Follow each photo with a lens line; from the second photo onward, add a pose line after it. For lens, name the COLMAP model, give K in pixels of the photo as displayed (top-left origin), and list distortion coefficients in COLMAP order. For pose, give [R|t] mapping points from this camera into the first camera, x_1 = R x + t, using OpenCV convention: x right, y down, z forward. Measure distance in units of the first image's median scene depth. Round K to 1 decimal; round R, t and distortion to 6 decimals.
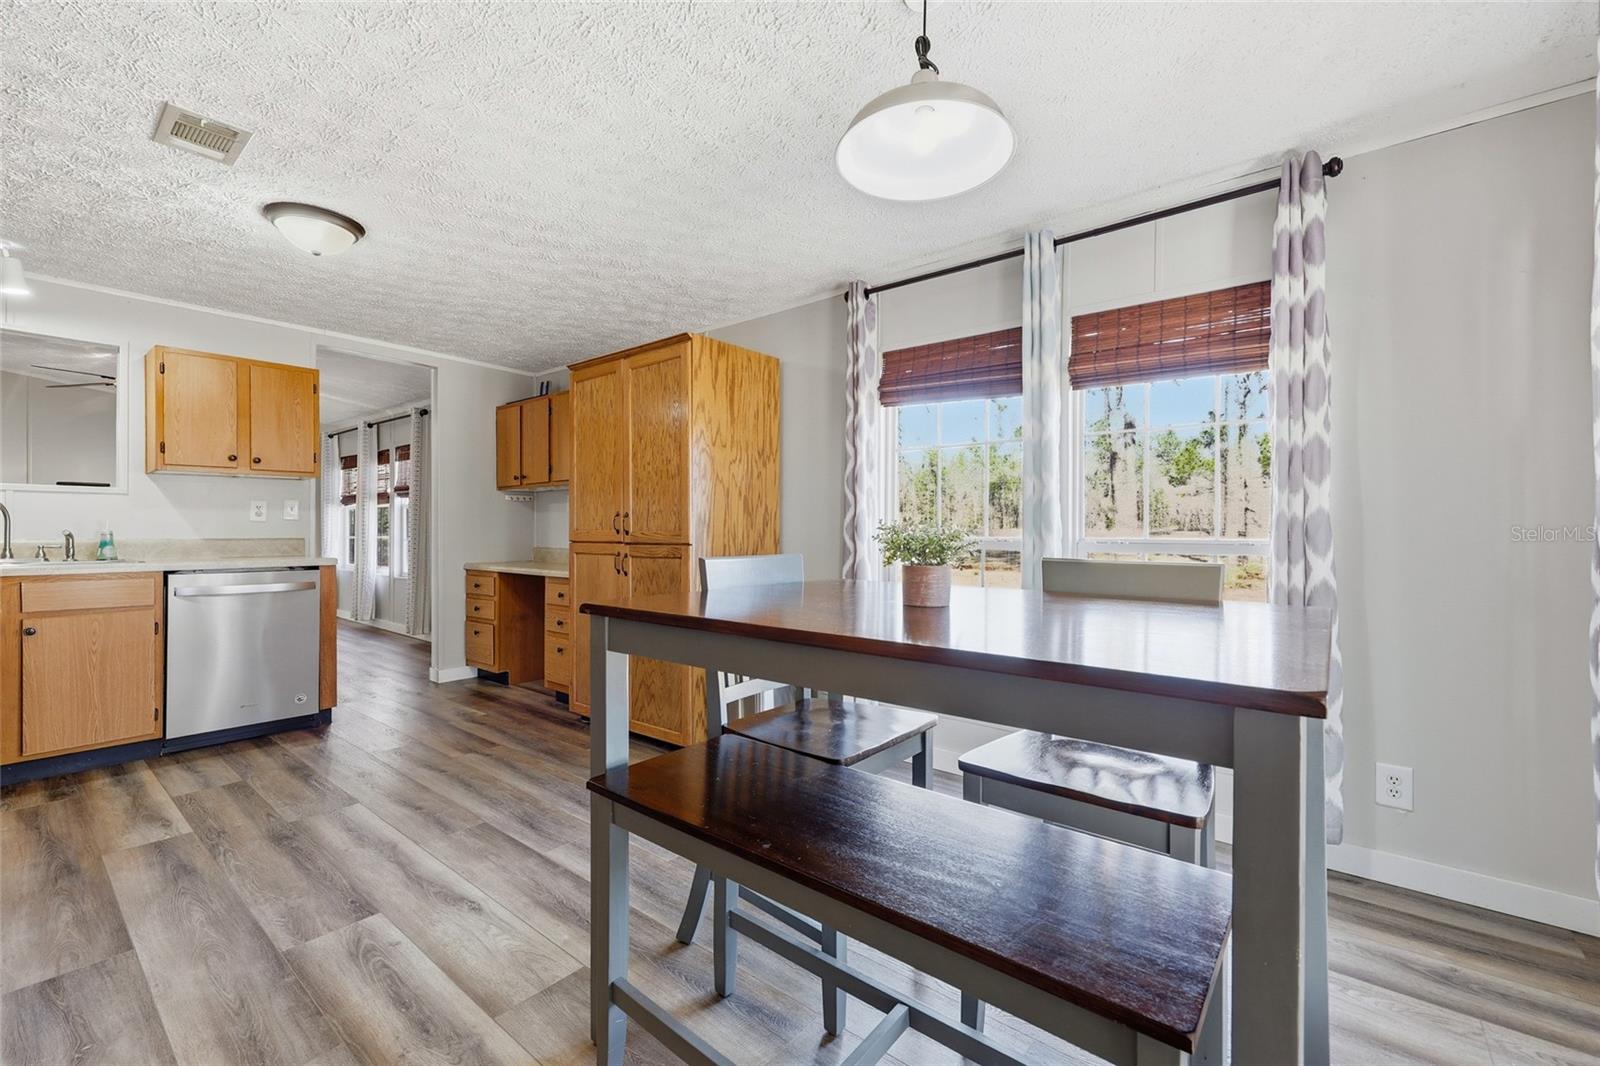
lens RADIAL K [[645.6, 0, 792.0], [0, 645.6, 527.1], [0, 0, 1]] dist [-0.005873, 0.001496]
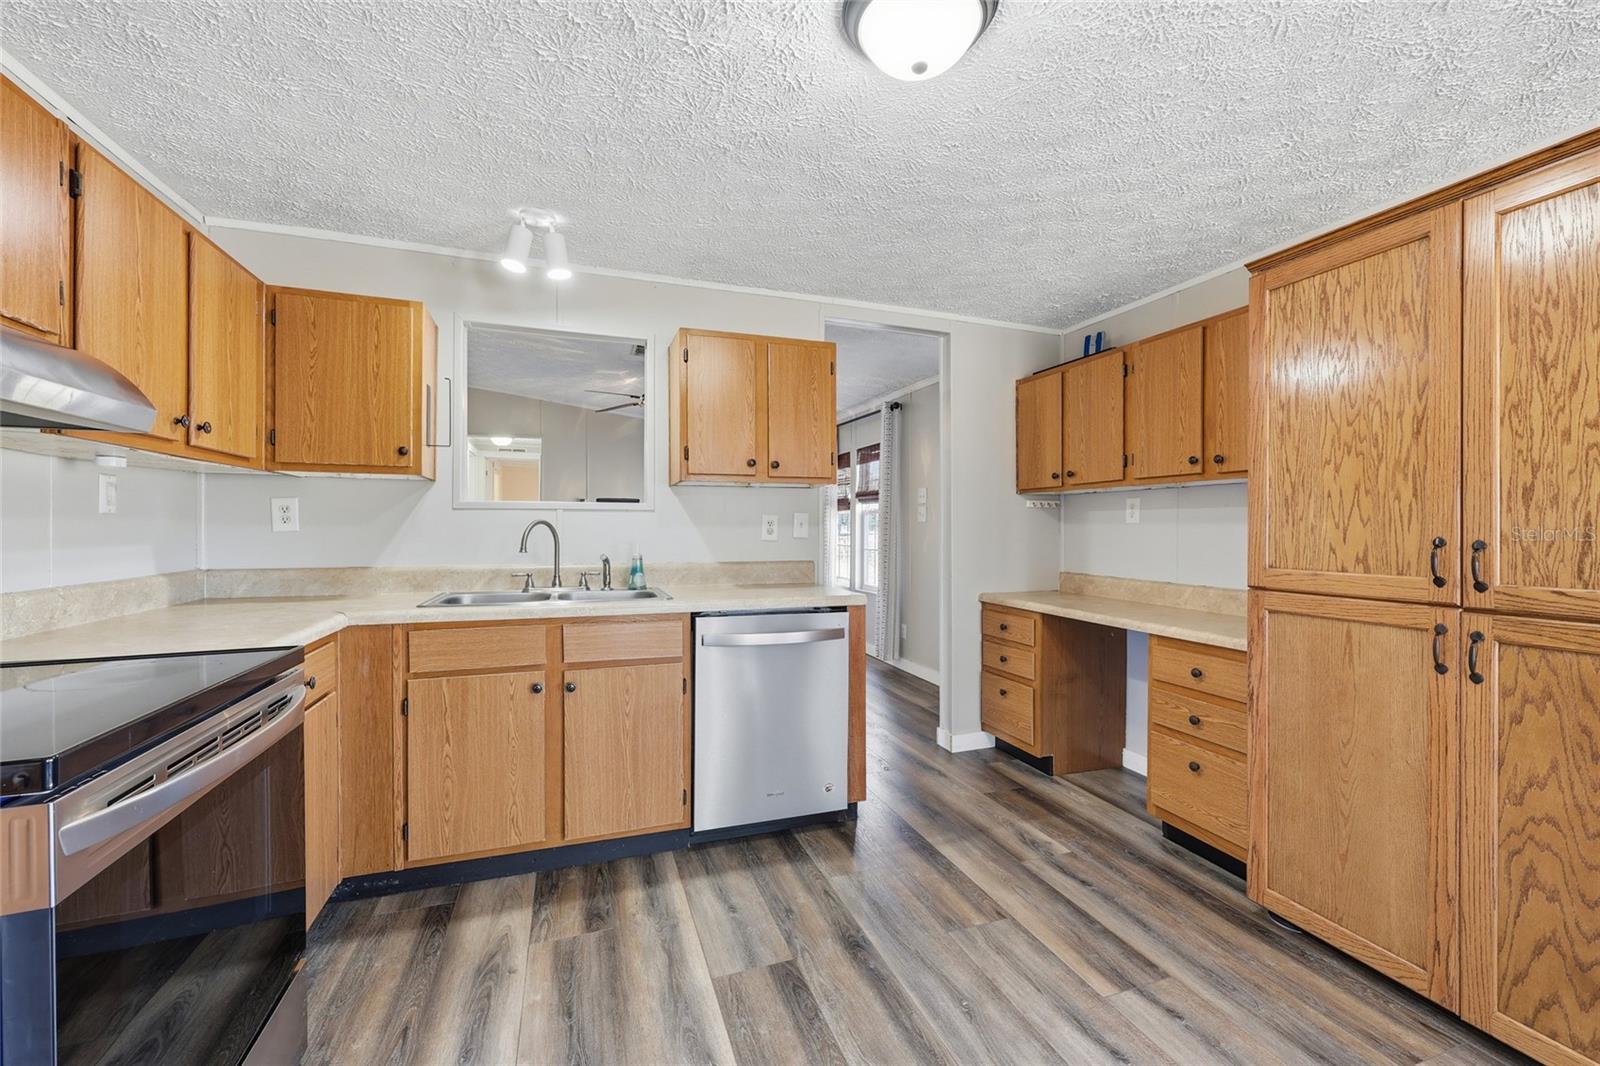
lens RADIAL K [[645.6, 0, 815.9], [0, 645.6, 528.6], [0, 0, 1]] dist [-0.005873, 0.001496]
pose [[0.858515, 0.003303, -0.512778, -0.418301], [-0.000606, 0.999985, 0.005427, -0.032791], [0.512788, -0.004348, 0.858504, 0.381864]]
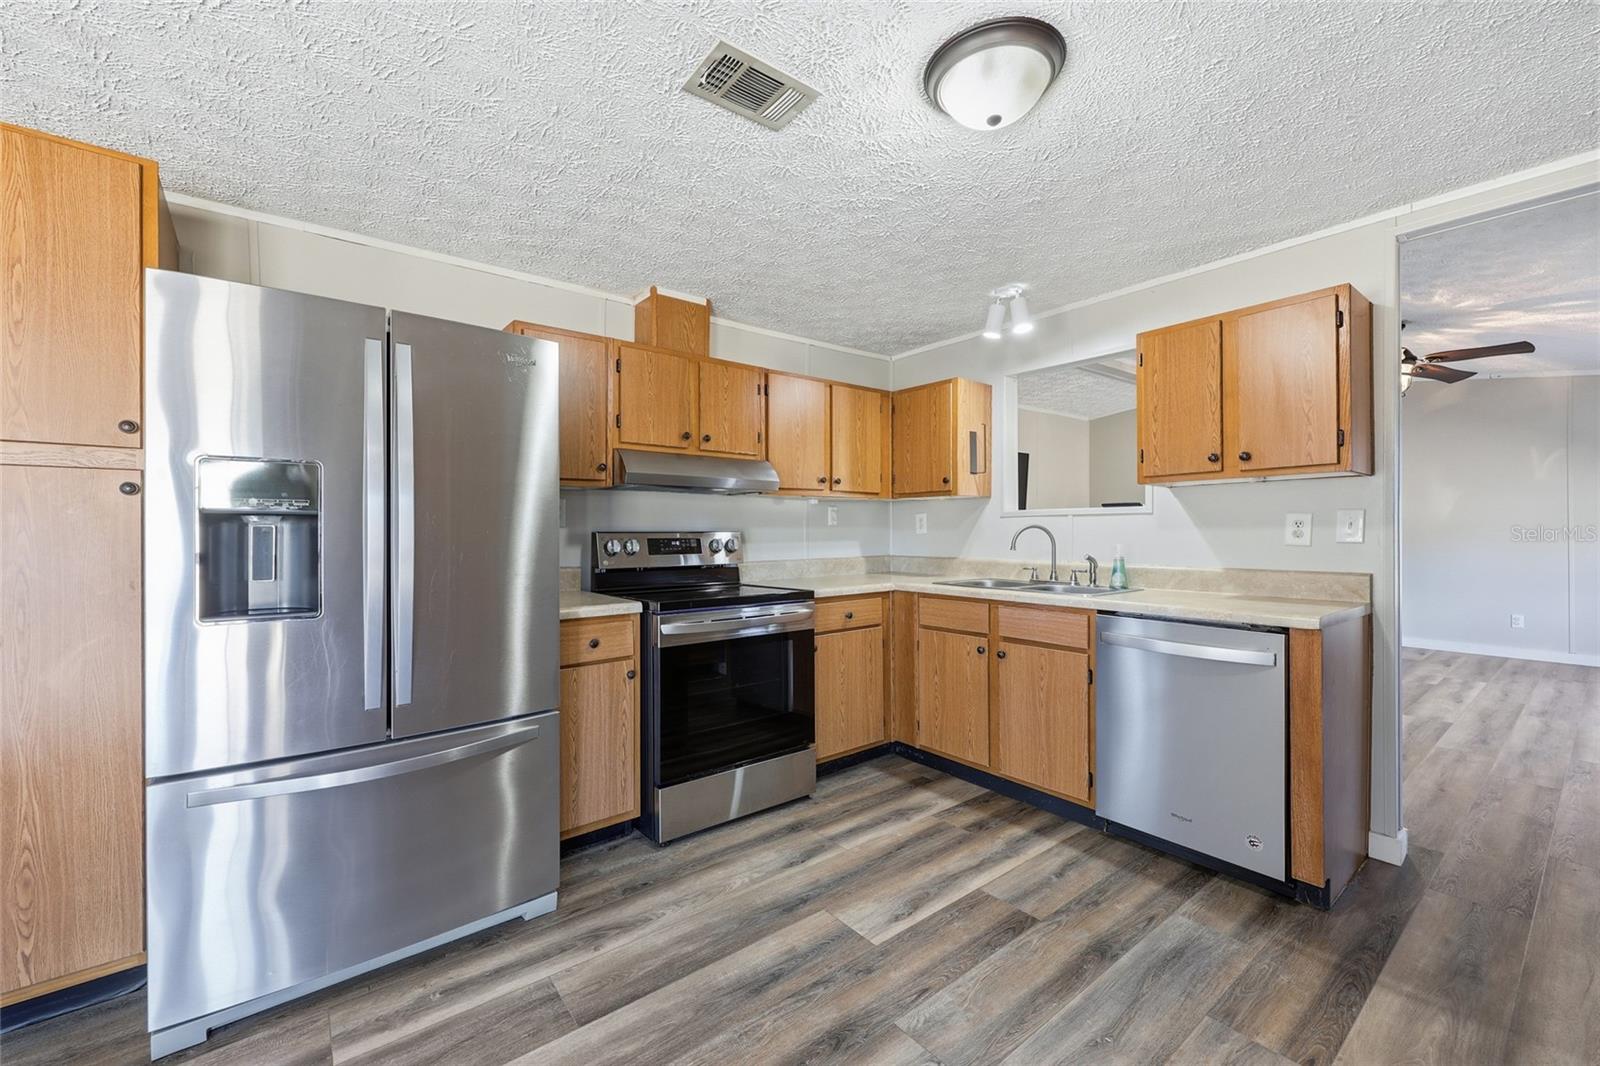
lens RADIAL K [[645.6, 0, 799.5], [0, 645.6, 533.4], [0, 0, 1]] dist [-0.005873, 0.001496]
pose [[-0.212433, 0.004182, -0.977167, -0.084670], [0.008511, 0.999961, 0.002430, -0.031294], [0.977139, -0.007801, -0.212460, 0.740593]]
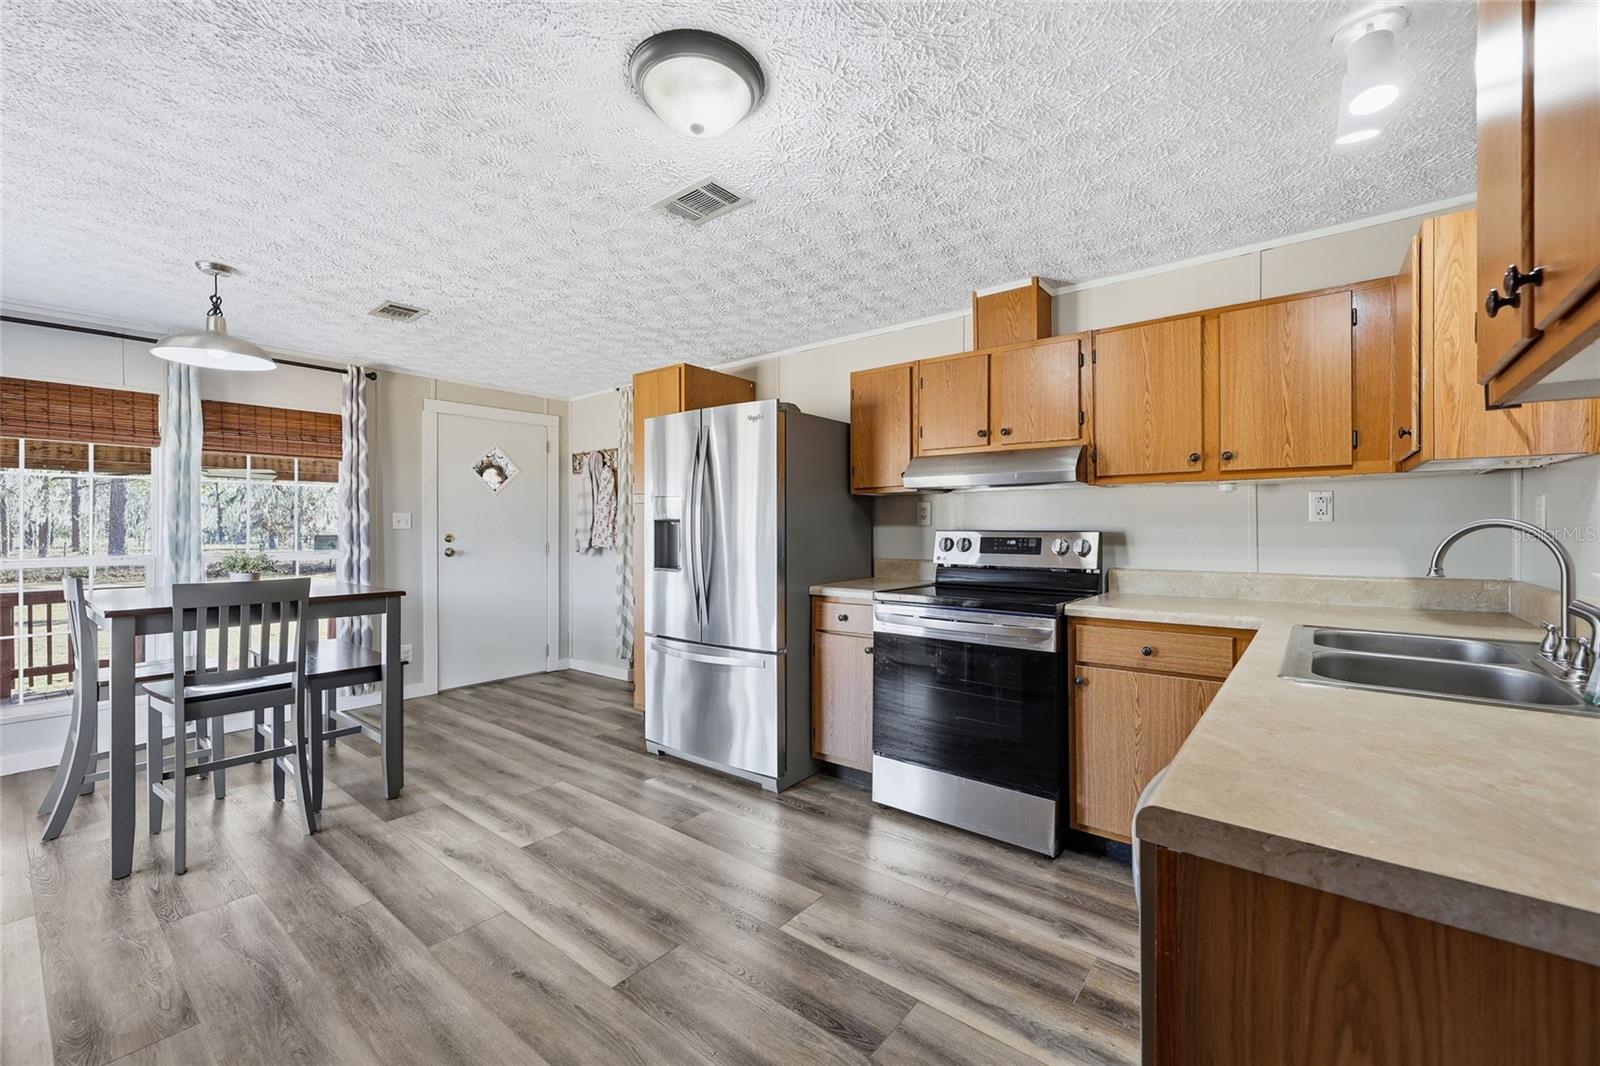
lens RADIAL K [[645.6, 0, 804.4], [0, 645.6, 533.0], [0, 0, 1]] dist [-0.005873, 0.001496]
pose [[-0.999943, 0.002689, -0.010314, -0.656812], [0.002685, 0.999996, 0.000354, -0.031164], [0.010315, 0.000326, -0.999947, 1.264854]]
